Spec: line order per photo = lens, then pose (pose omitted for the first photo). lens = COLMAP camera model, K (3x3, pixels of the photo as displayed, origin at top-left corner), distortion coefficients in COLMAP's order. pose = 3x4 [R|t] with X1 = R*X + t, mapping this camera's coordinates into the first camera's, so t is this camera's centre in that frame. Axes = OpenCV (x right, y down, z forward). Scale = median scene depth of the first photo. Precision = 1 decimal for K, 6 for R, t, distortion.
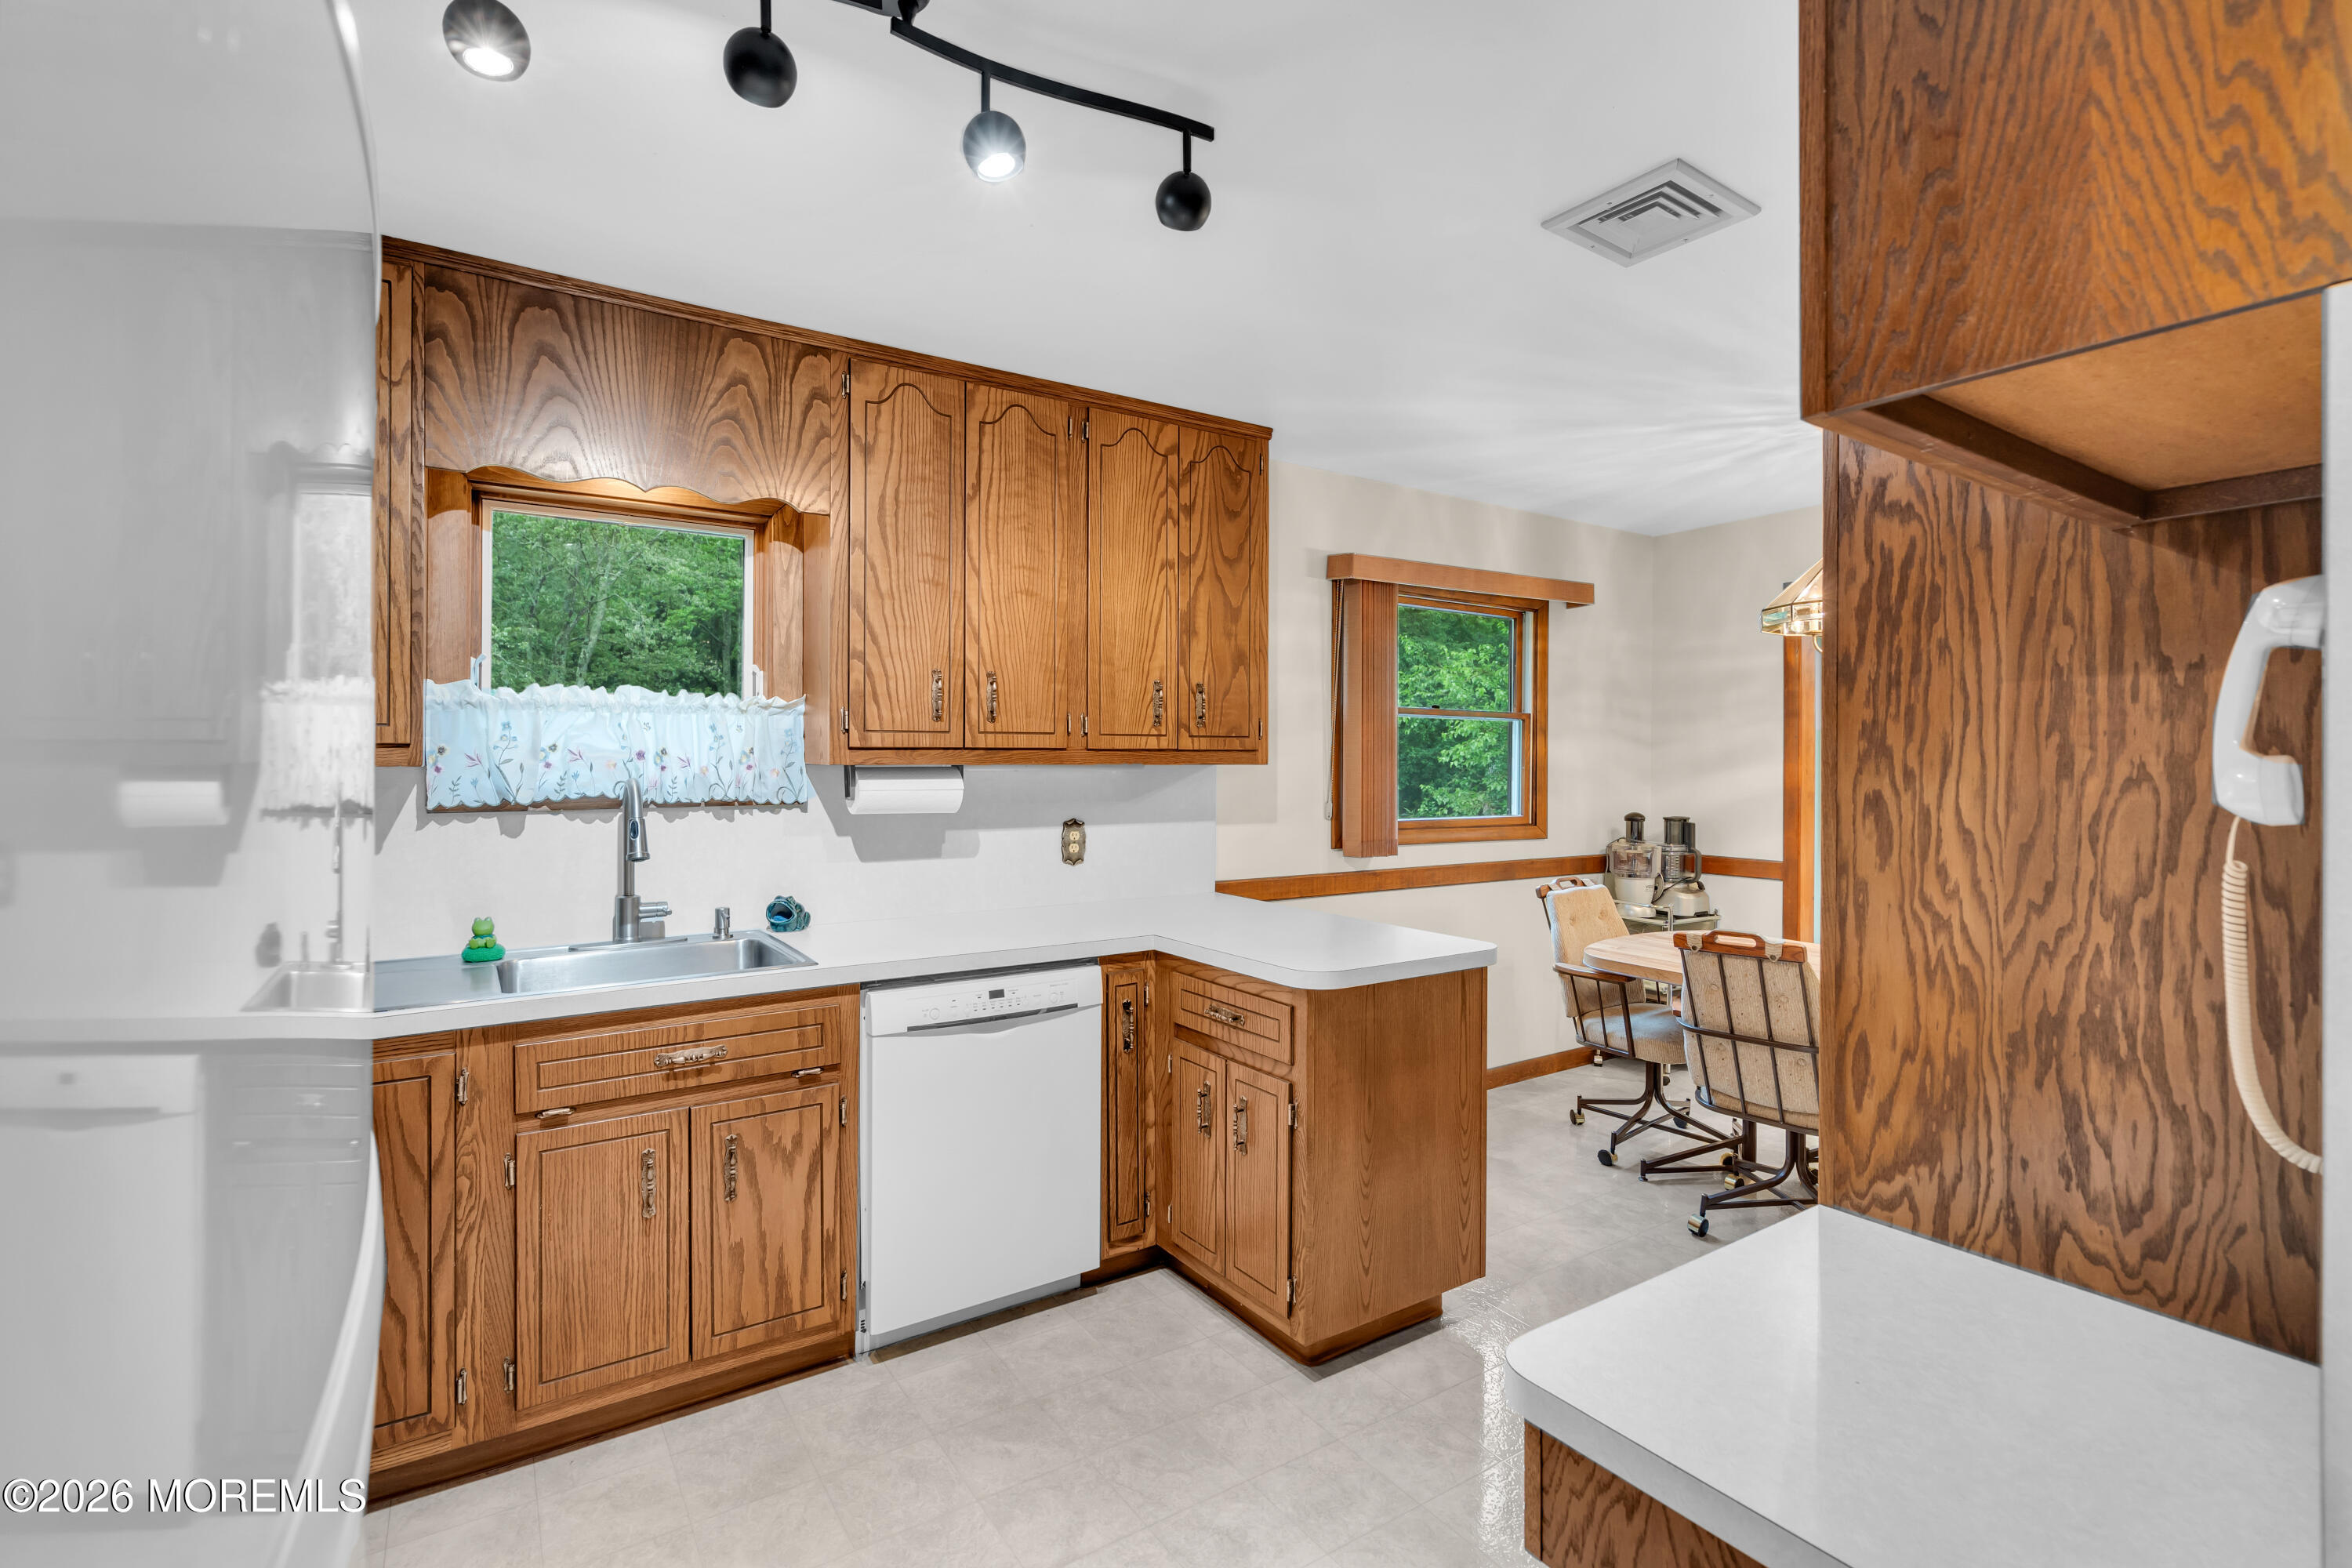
lens RADIAL K [[1076.4, 0, 1179.1], [0, 1076.4, 755.2], [0, 0, 1]] dist [-0.009467, 0.000807]
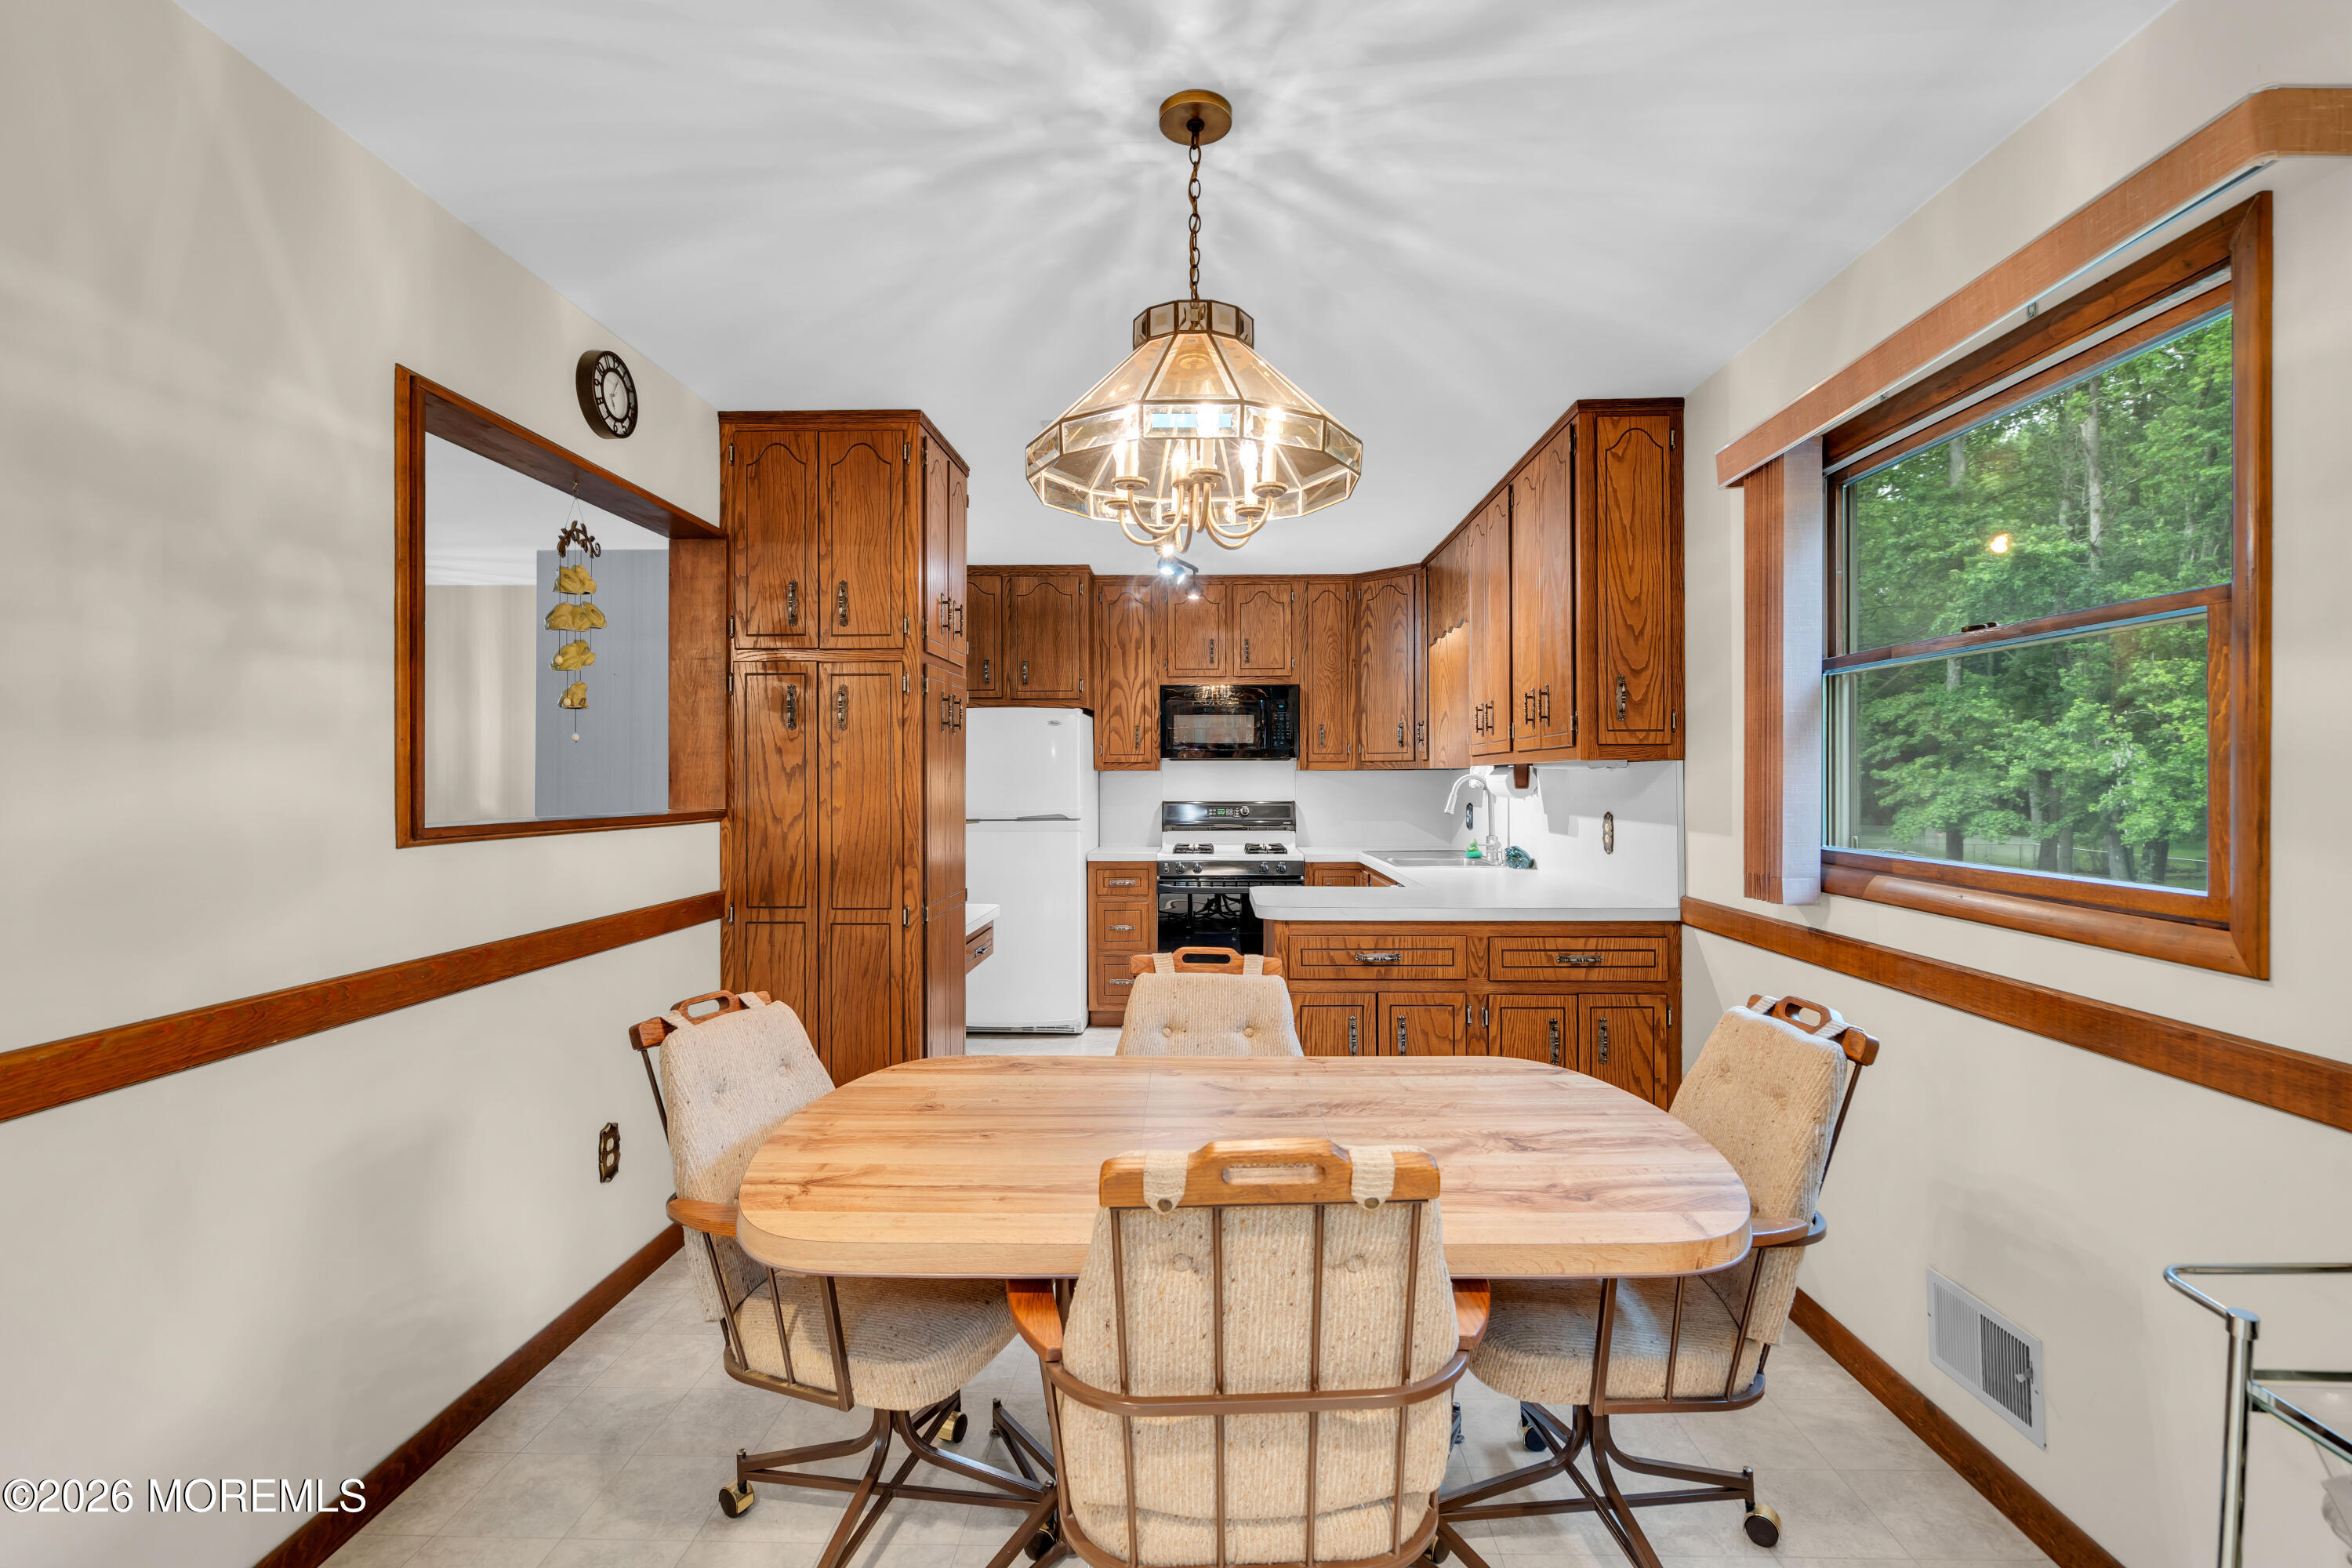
lens RADIAL K [[1075.3, 0, 1184.0], [0, 1075.3, 776.9], [0, 0, 1]] dist [-0.002883, 0.000832]
pose [[-0.572469, -0.005675, -0.819907, 1.138554], [-0.000848, 0.999980, -0.006329, 0.032056], [0.819926, -0.002928, -0.572462, 1.366074]]
